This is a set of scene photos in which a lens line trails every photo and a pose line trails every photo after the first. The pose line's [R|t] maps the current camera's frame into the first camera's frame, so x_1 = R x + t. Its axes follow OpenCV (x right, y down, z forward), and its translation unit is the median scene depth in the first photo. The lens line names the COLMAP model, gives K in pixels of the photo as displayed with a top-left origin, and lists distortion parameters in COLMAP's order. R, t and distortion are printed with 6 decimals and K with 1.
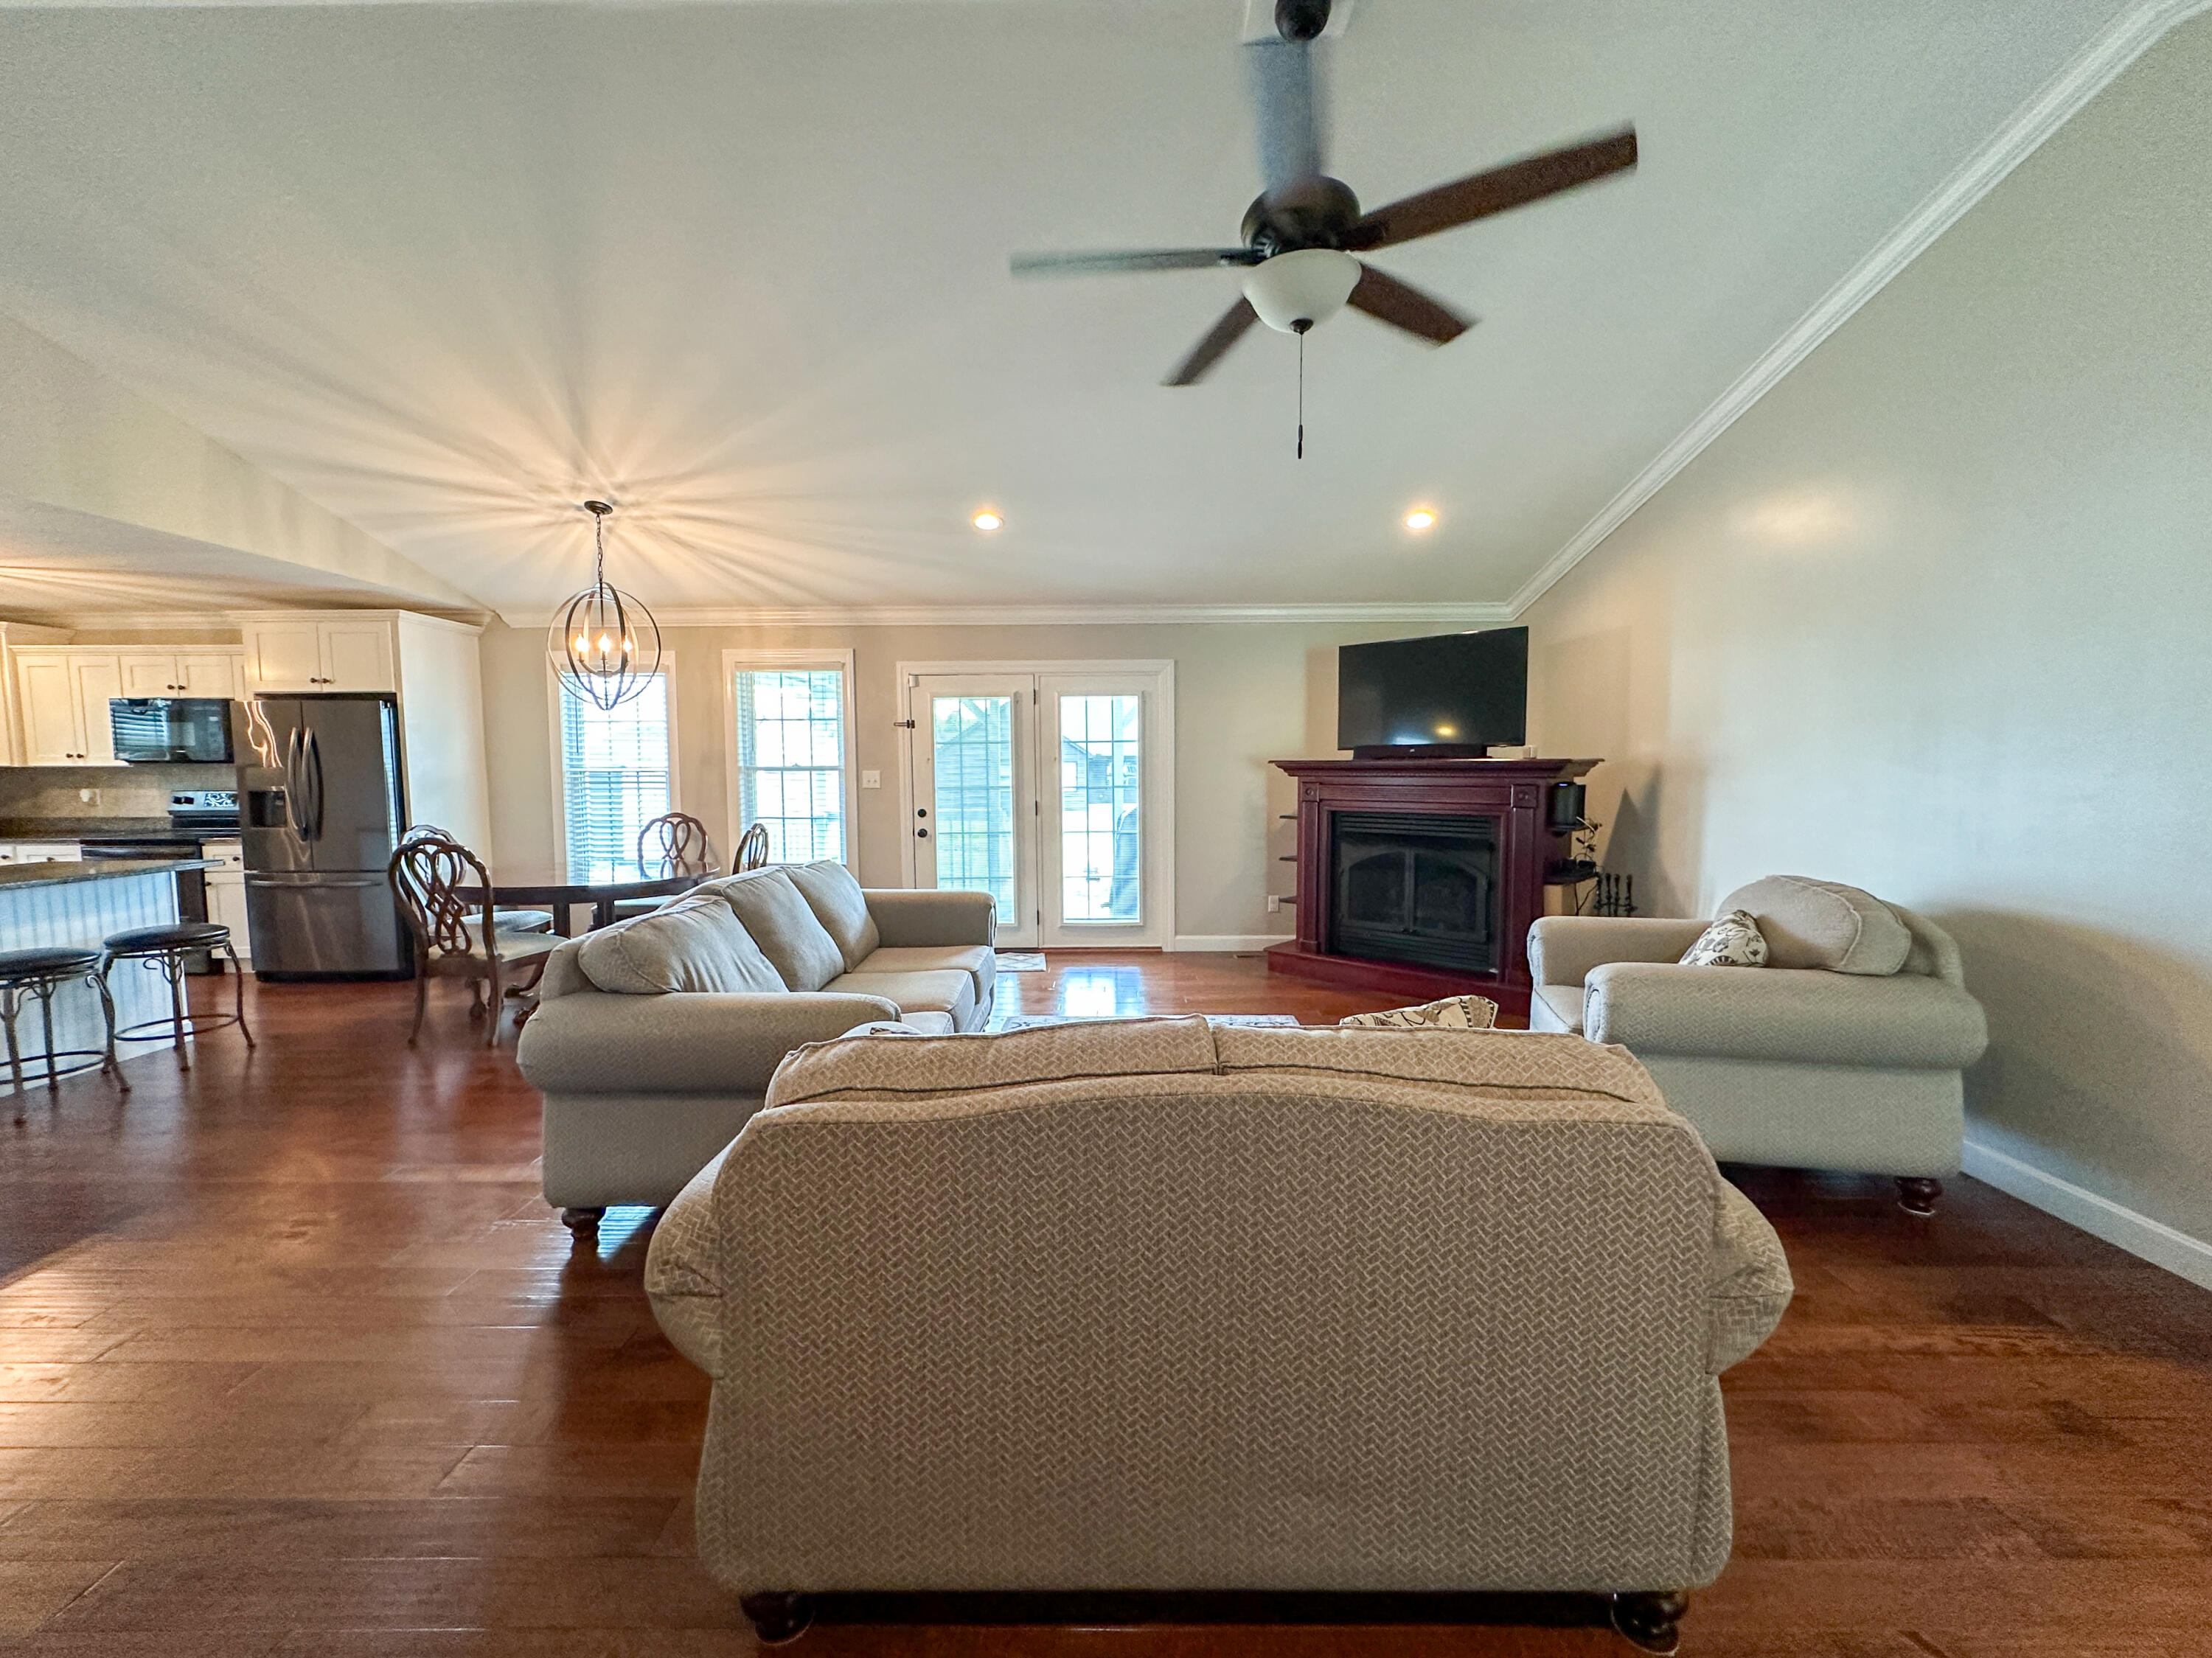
lens RADIAL K [[905.9, 0, 1101.5], [0, 905.9, 831.9], [0, 0, 1]] dist [-0.002587, -0.000236]
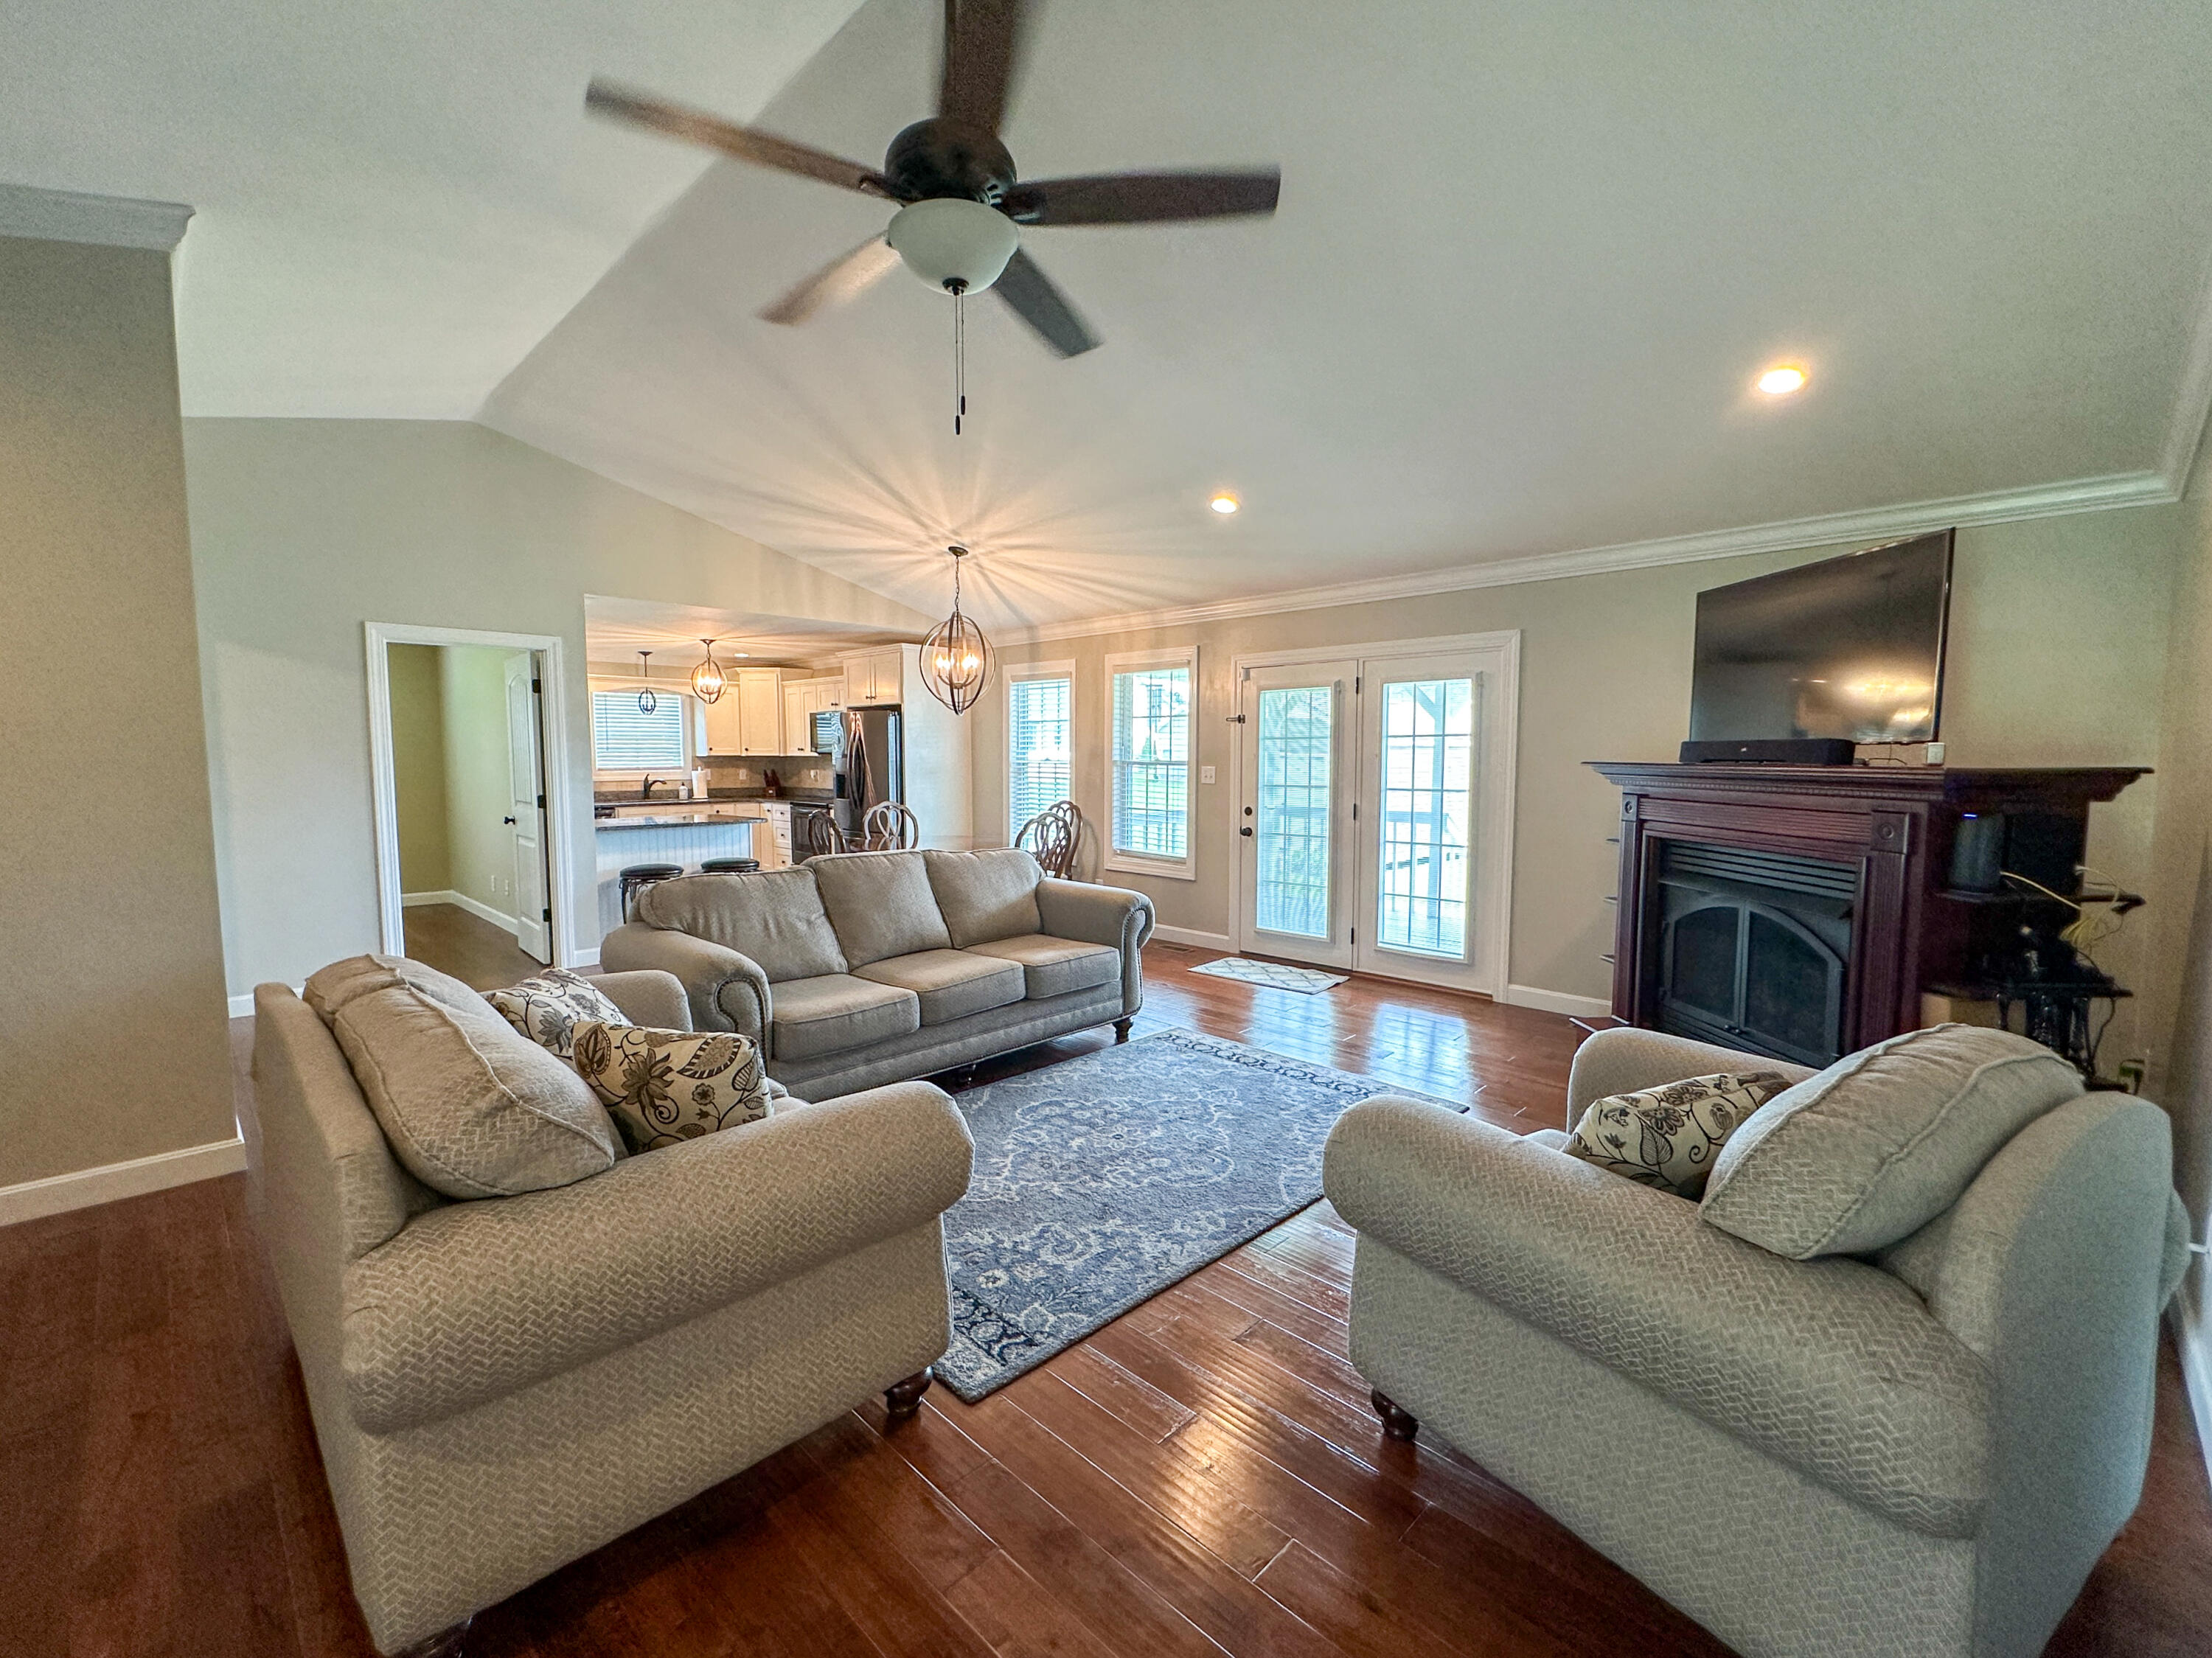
lens RADIAL K [[947.3, 0, 1113.9], [0, 947.3, 830.7], [0, 0, 1]] dist [-0.000673, 0.000172]
pose [[0.718594, 0.062847, -0.692585, 0.408410], [-0.058264, 0.997847, 0.030095, -0.022498], [0.692985, 0.018726, 0.720709, 0.177098]]
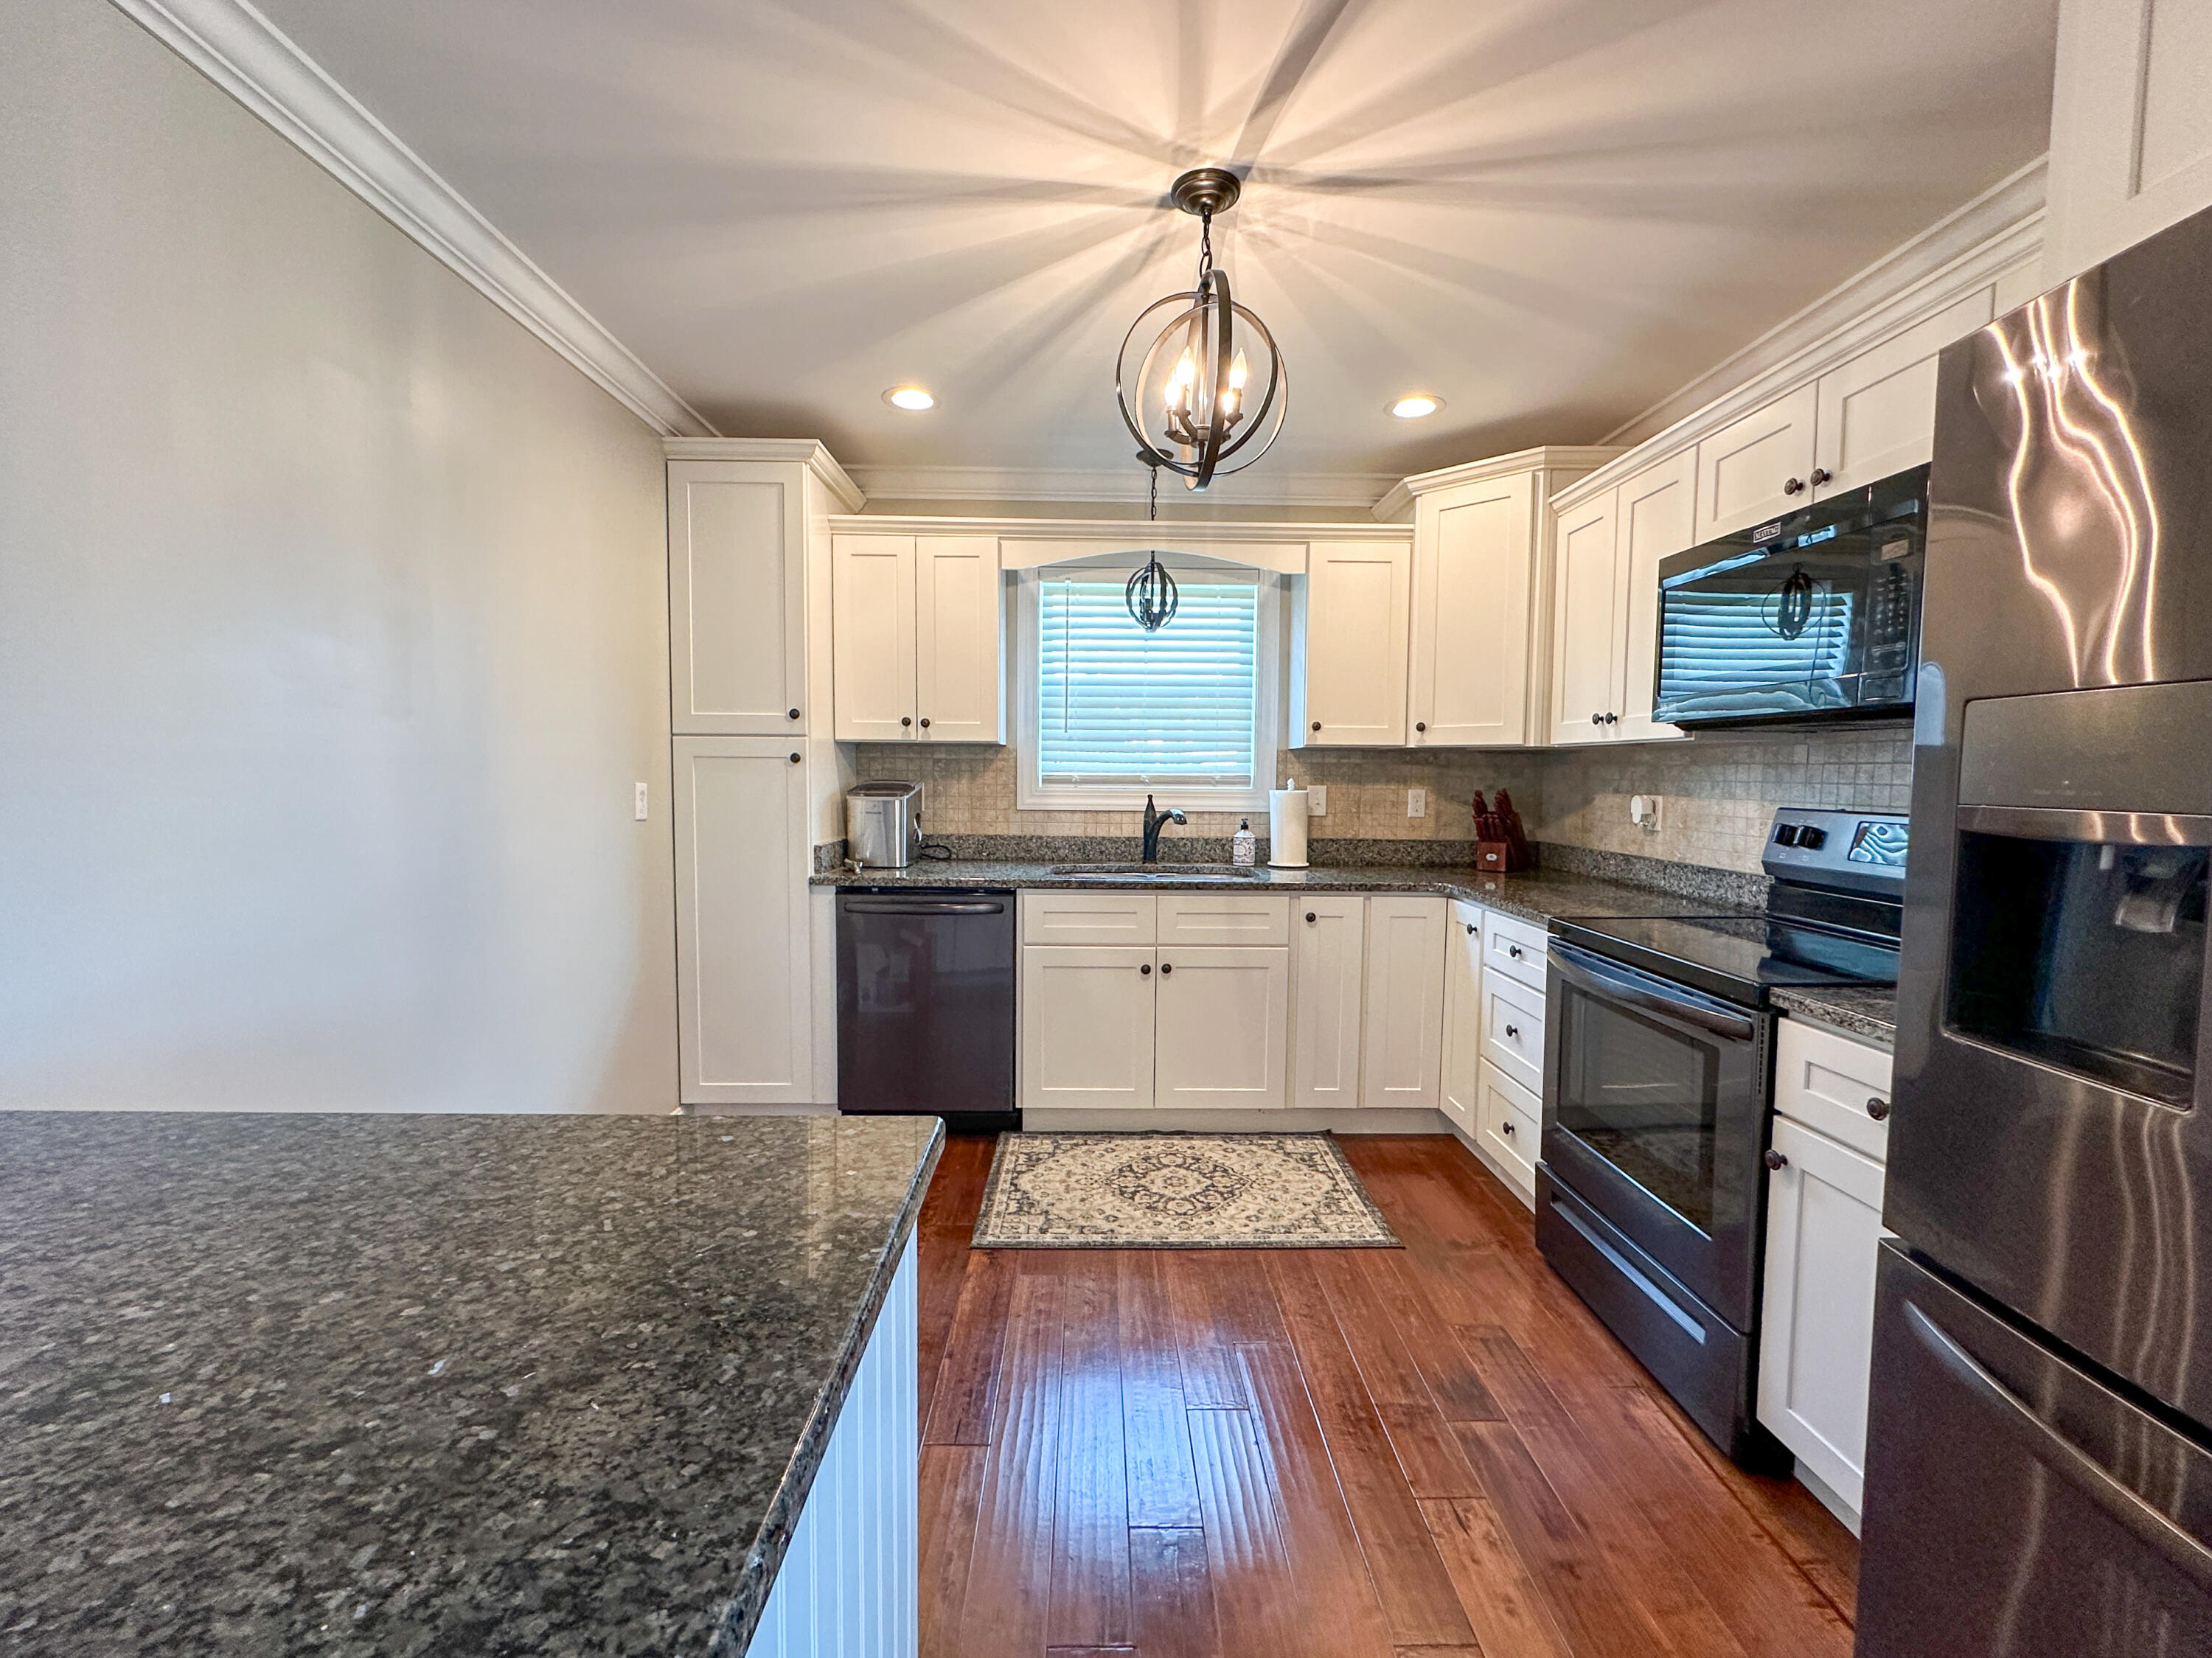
lens RADIAL K [[905.9, 0, 1101.5], [0, 905.9, 831.9], [0, 0, 1]] dist [-0.002587, -0.000236]
pose [[0.015522, 0.071812, -0.997297, -0.675743], [-0.088672, 0.993587, 0.070164, -0.037645], [0.995940, 0.087343, 0.021791, 0.727094]]
